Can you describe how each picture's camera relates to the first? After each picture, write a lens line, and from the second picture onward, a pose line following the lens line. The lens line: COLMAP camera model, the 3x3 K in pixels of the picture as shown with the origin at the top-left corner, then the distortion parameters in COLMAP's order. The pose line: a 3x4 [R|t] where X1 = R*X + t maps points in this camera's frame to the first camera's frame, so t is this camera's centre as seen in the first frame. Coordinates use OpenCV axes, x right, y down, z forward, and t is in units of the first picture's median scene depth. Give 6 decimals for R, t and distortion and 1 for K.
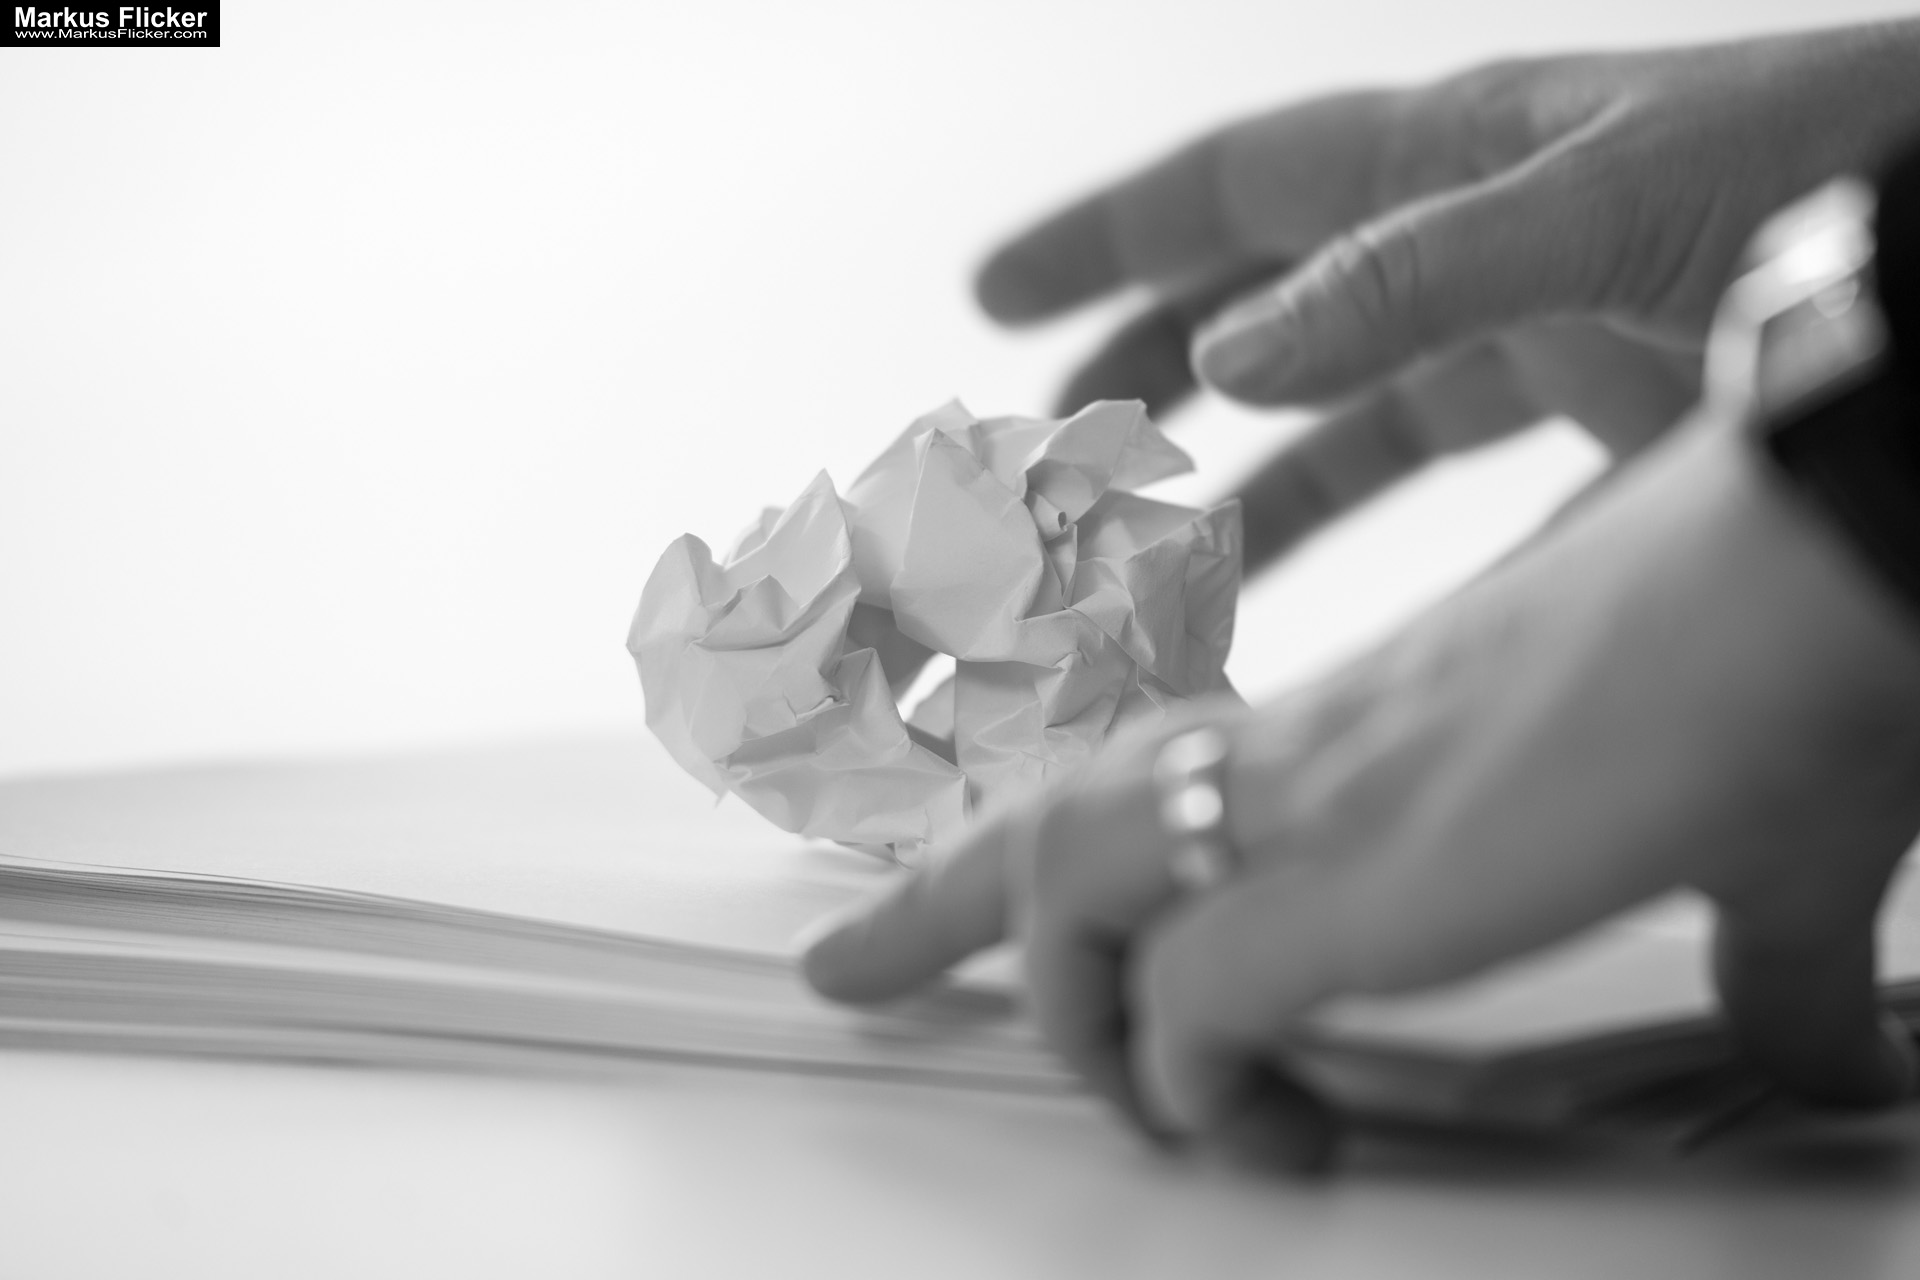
lens RADIAL K [[10778.6, 0, 960.0], [0, 10778.6, 640.0], [0, 0, 1]] dist [1.511590, 2.092132]
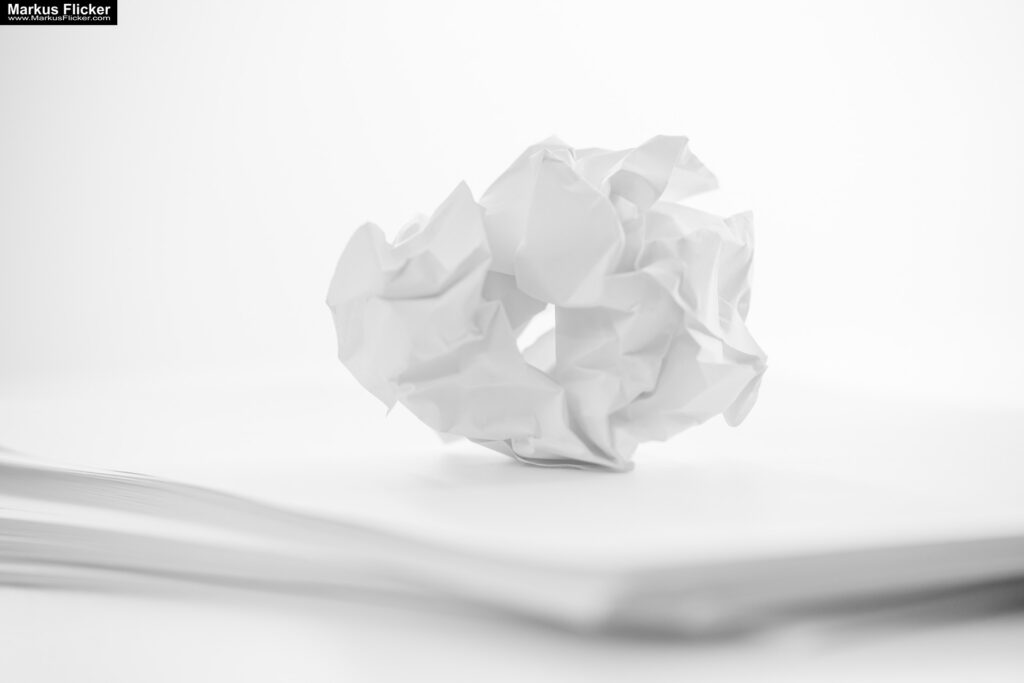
lens RADIAL K [[4425.5, 0, 512.0], [0, 4425.5, 341.5], [0, 0, 1]] dist [6.636579, -399.010994]
pose [[0.999843, 0.006874, 0.016355, -0.016140], [-0.006633, 0.999870, -0.014725, 0.014707], [-0.016455, 0.014614, 0.999758, 0.411204]]
